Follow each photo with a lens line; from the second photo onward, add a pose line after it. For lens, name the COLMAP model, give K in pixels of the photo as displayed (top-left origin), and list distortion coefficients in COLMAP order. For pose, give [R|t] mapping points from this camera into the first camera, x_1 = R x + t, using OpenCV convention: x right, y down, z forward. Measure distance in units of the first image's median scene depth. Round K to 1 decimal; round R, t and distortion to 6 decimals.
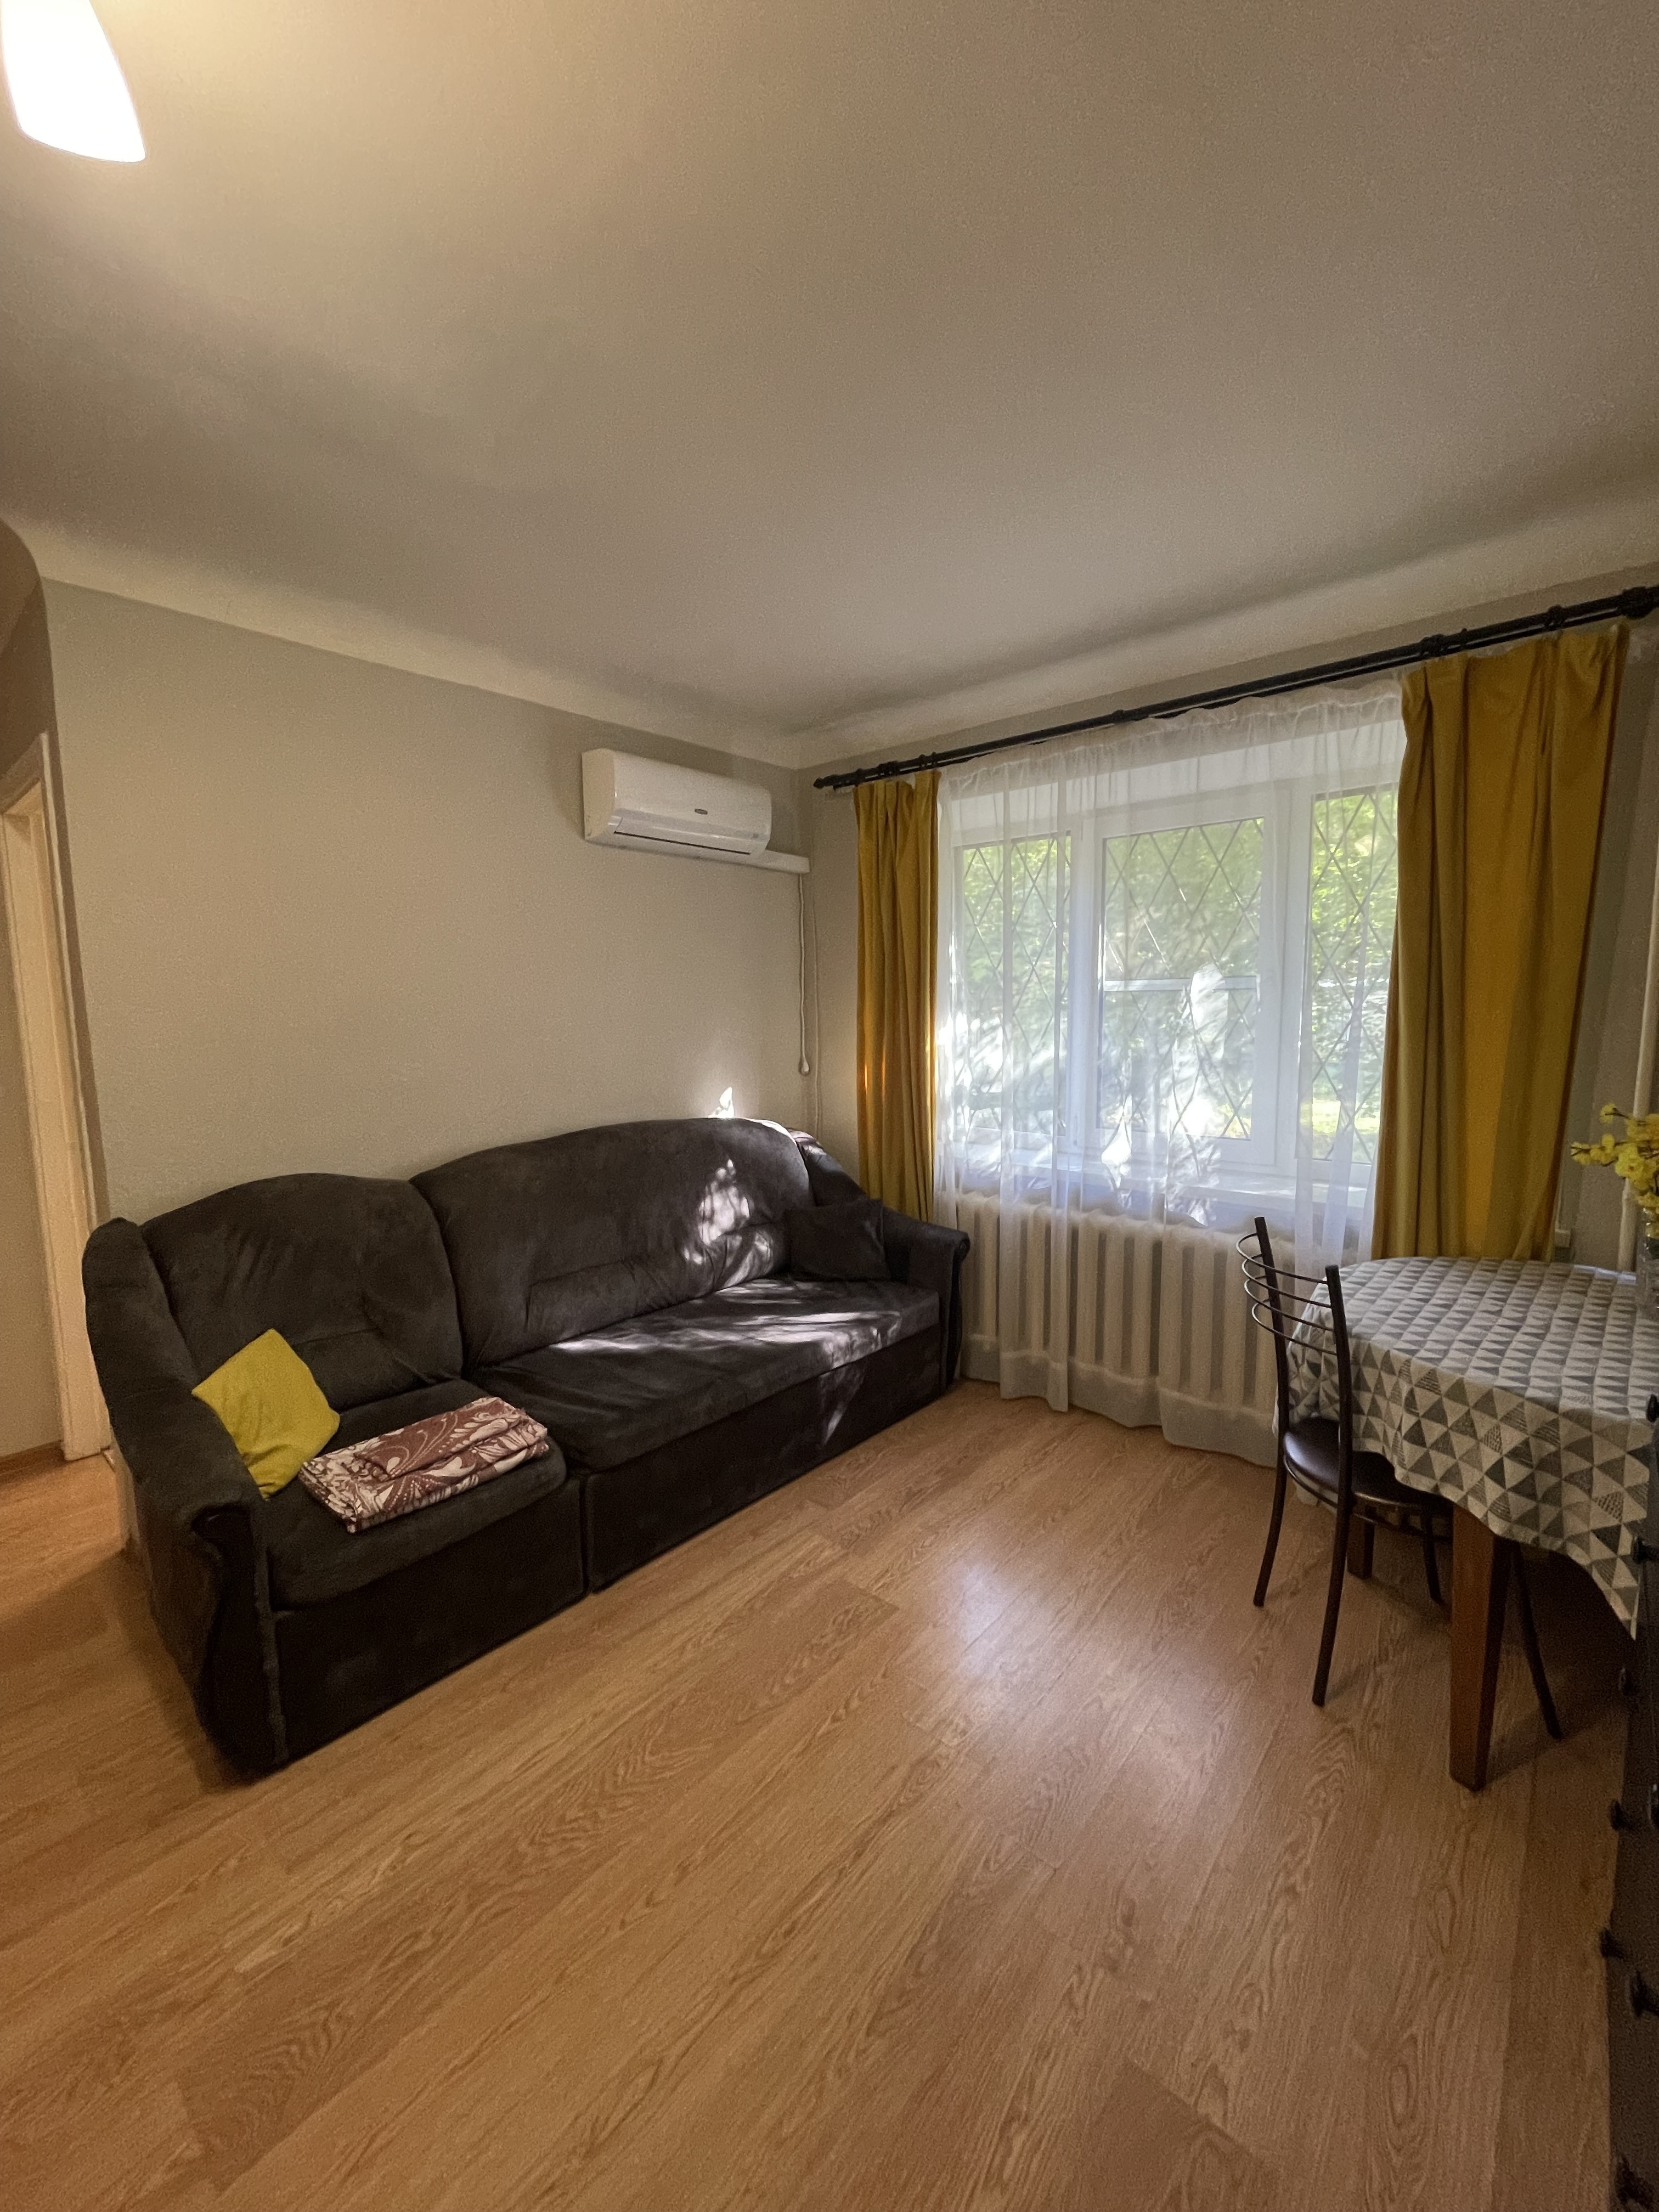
lens RADIAL K [[901.4, 0, 829.5], [0, 901.4, 1106.0], [0, 0, 1]] dist [-0.001549, -0.000360]
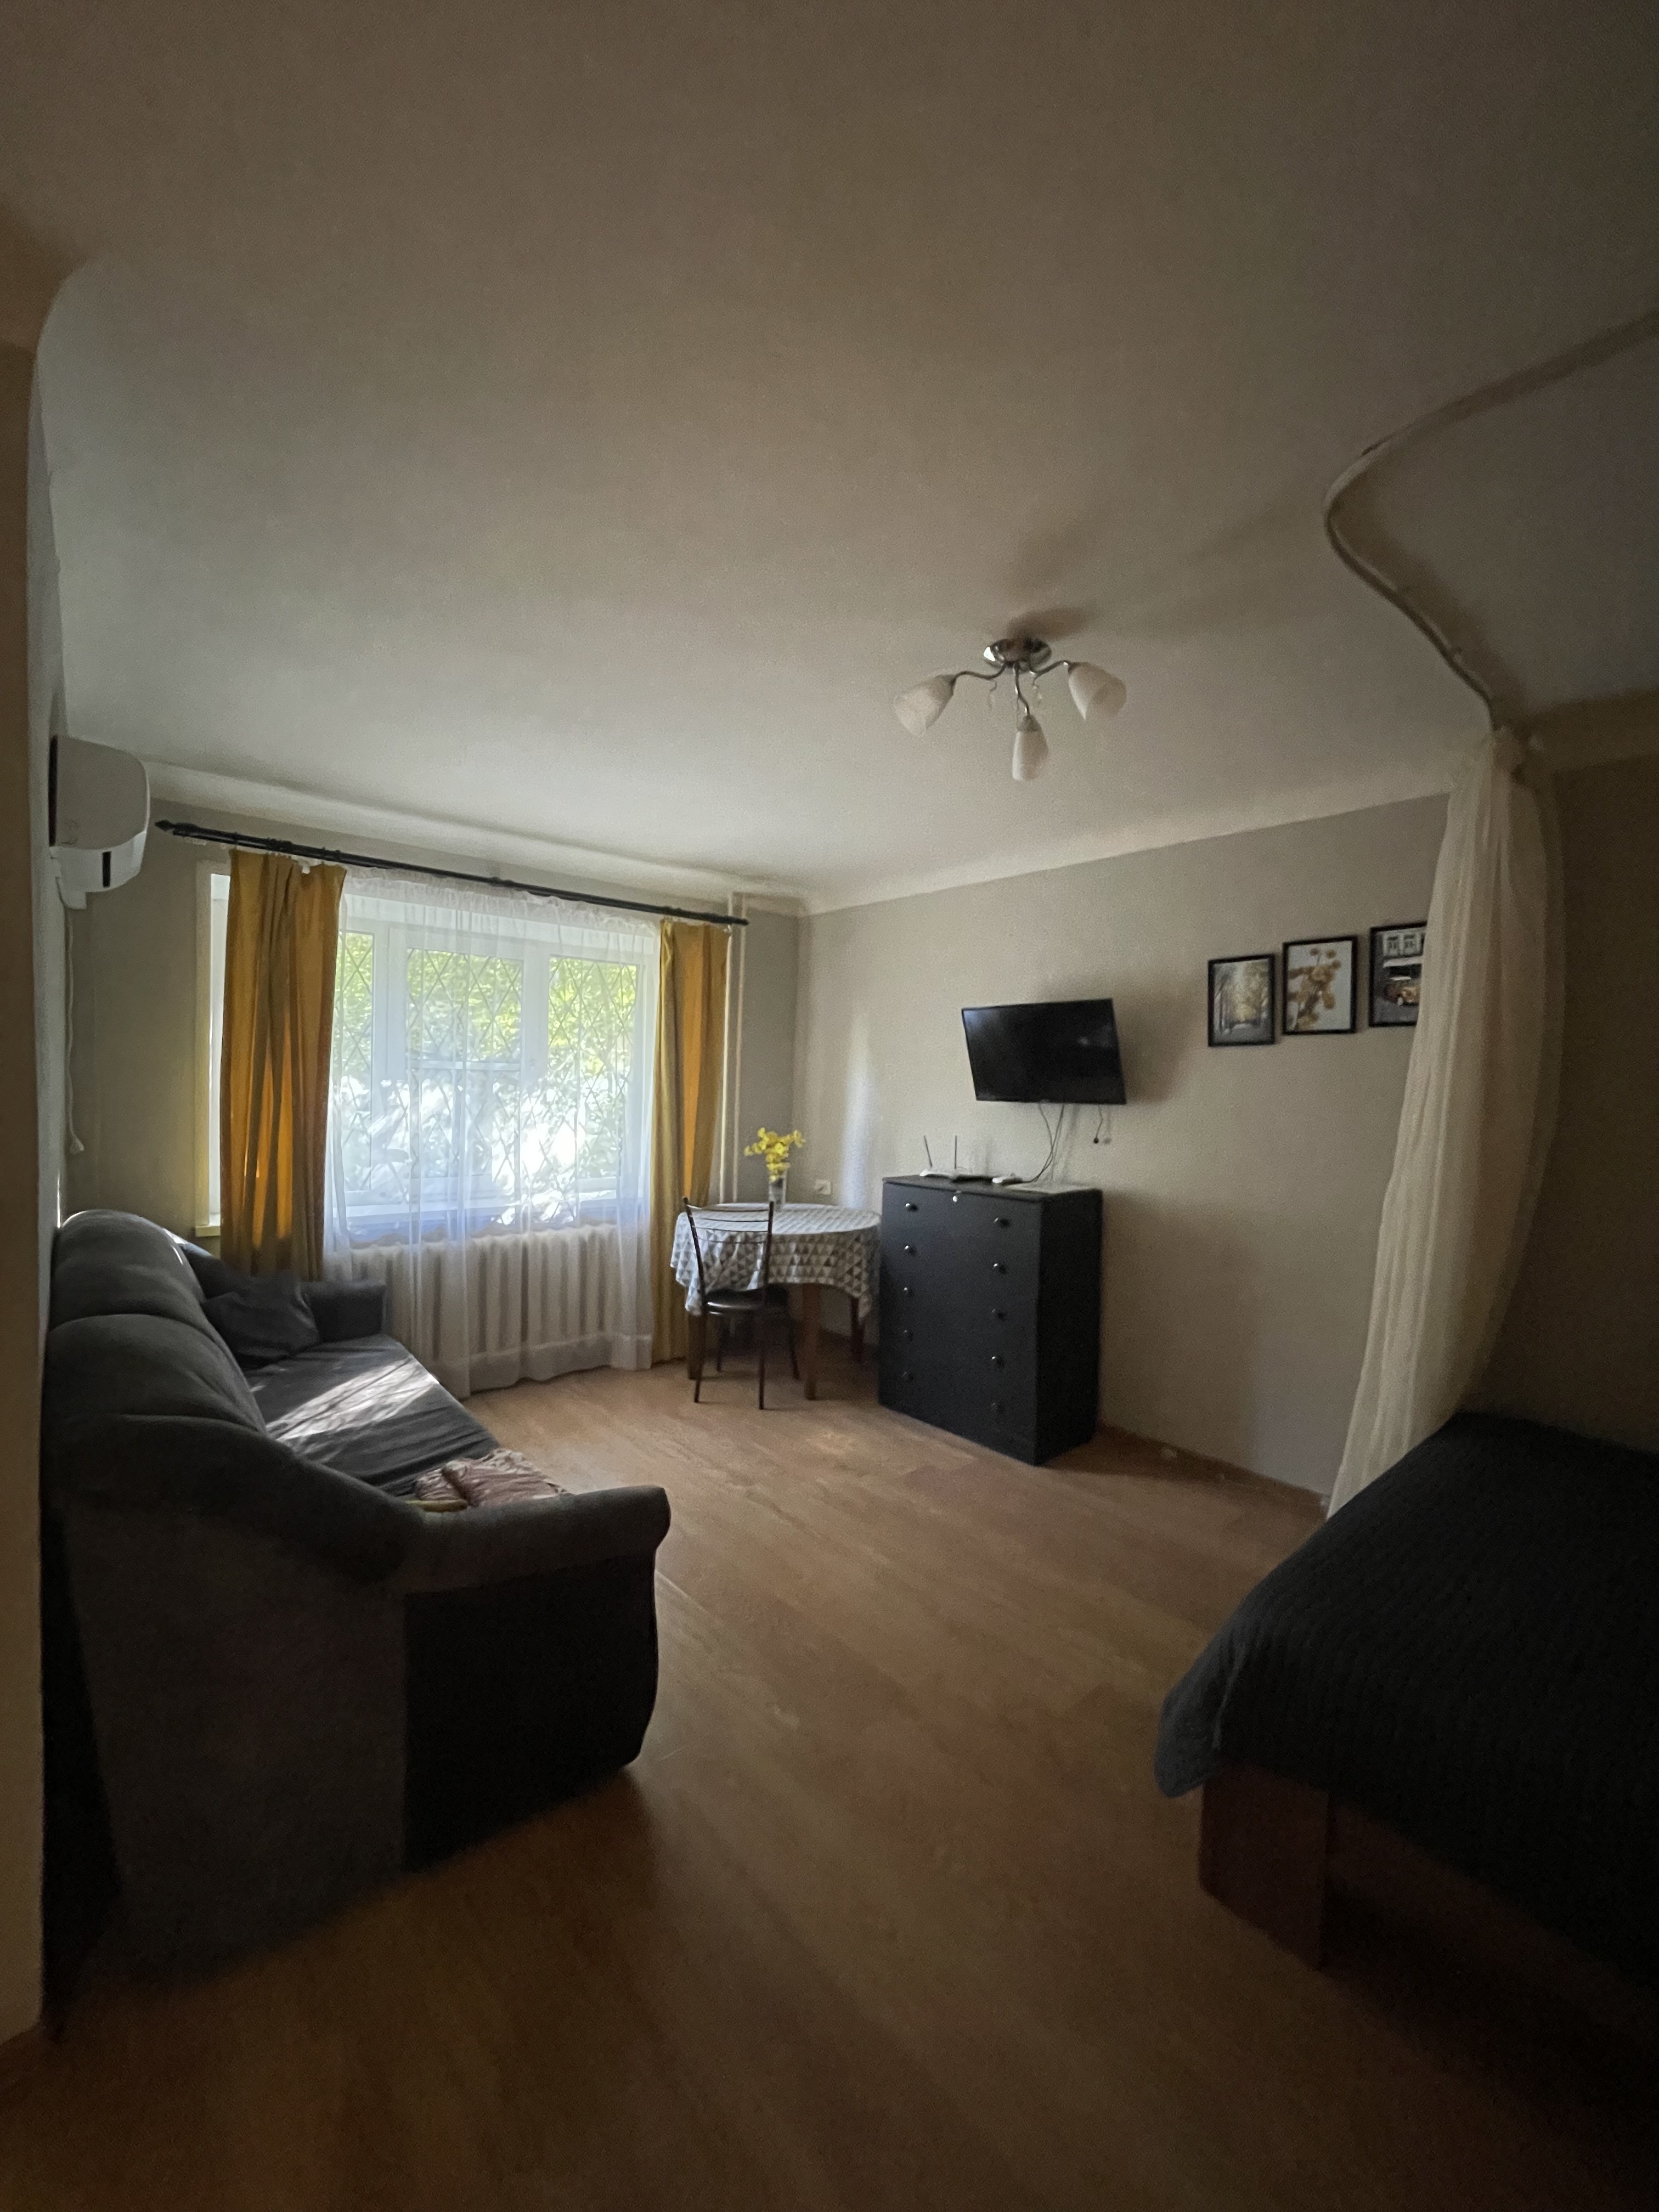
lens RADIAL K [[907.4, 0, 829.5], [0, 907.4, 1106.0], [0, 0, 1]] dist [0.000677, -0.000085]
pose [[0.132835, -0.010654, 0.991081, -1.722995], [0.082820, 0.996564, -0.000387, -0.052752], [-0.987672, 0.082133, 0.133261, 0.528955]]
